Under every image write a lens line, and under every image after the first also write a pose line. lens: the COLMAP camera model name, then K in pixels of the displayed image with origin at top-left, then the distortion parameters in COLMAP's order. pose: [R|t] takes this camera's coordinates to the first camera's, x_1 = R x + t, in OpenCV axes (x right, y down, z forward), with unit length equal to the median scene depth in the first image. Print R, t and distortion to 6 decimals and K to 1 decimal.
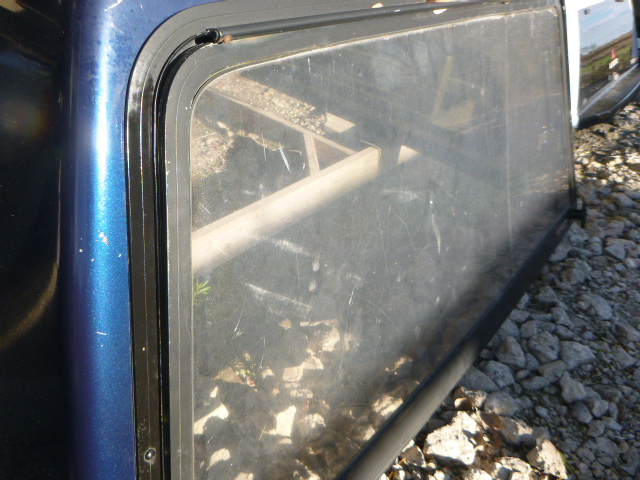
lens RADIAL K [[474.4, 0, 318.2], [0, 474.4, 239.6], [0, 0, 1]] dist [-0.019923, -0.007066]
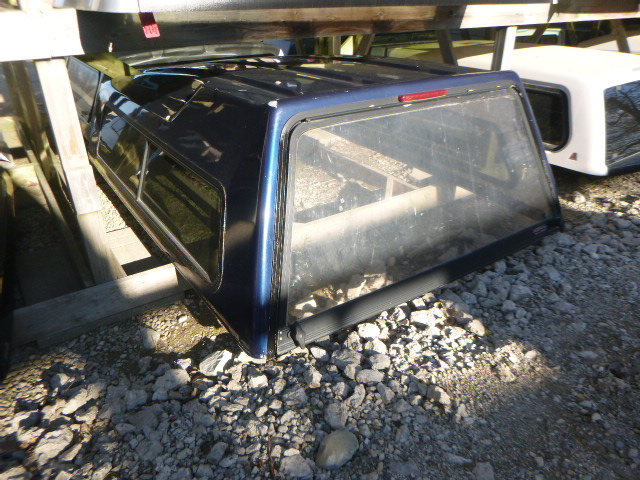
lens RADIAL K [[474.4, 0, 321.8], [0, 474.4, 239.3], [0, 0, 1]] dist [-0.019923, -0.007066]
pose [[0.957872, 0.030810, -0.285537, 0.307852], [-0.074664, 0.986757, -0.143999, 0.311456], [0.277319, 0.159252, 0.947488, -0.712666]]
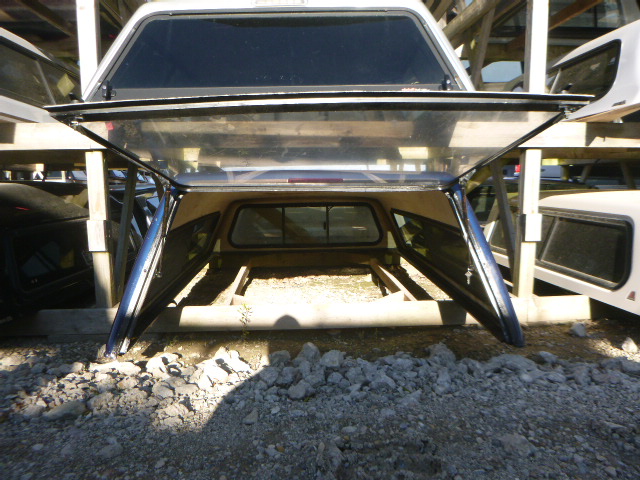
lens RADIAL K [[474.4, 0, 320.1], [0, 474.4, 244.0], [0, 0, 1]] dist [-0.019923, -0.007066]
pose [[0.674931, -0.017075, -0.737683, 1.365323], [-0.370940, 0.856372, -0.359208, 0.428001], [0.637865, 0.516077, 0.571658, -0.179006]]
